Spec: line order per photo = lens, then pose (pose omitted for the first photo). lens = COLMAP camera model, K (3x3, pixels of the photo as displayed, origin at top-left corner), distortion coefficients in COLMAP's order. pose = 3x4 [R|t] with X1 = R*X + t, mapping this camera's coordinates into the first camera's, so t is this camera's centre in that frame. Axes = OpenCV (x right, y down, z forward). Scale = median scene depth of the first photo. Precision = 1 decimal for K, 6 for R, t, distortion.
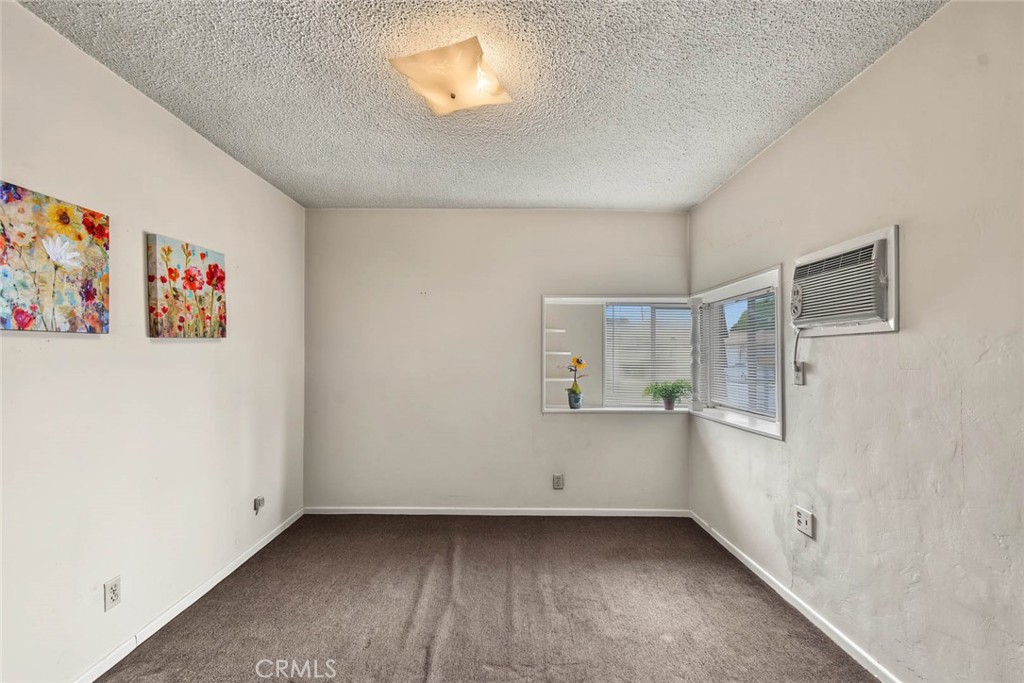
lens RADIAL K [[426.1, 0, 515.1], [0, 426.1, 353.8], [0, 0, 1]] dist [-0.000277, -0.000256]
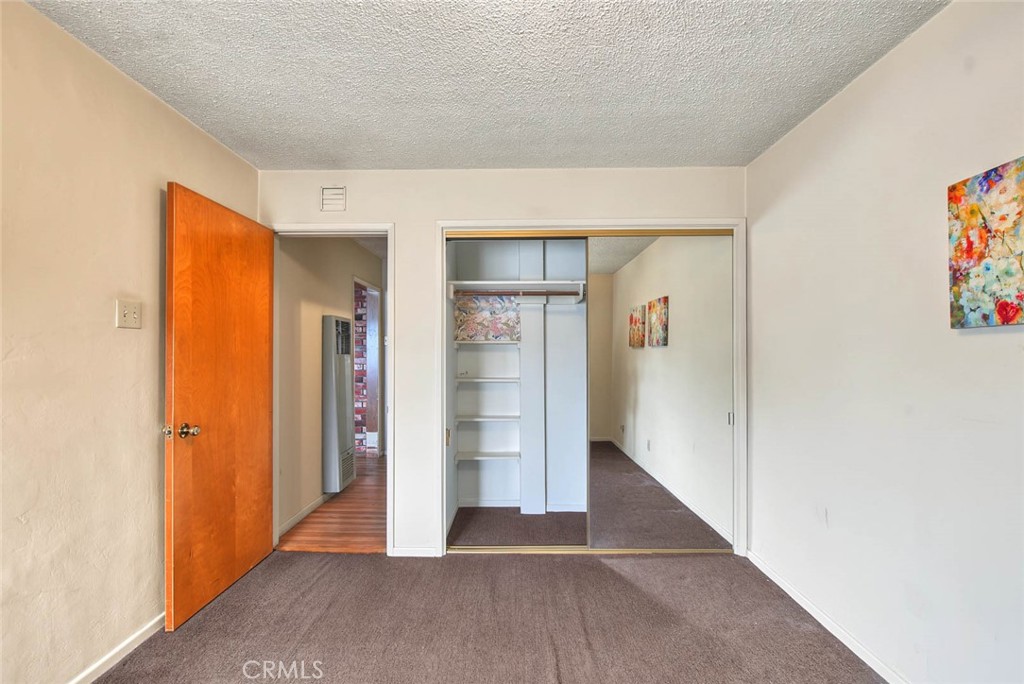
lens RADIAL K [[414.0, 0, 512.9], [0, 414.0, 340.8], [0, 0, 1]] dist [-0.002682, -0.000780]
pose [[-0.999052, 0.001181, 0.043517, -0.173482], [-0.000181, 0.999511, -0.031285, 0.004485], [-0.043533, -0.031263, -0.998563, 1.906433]]
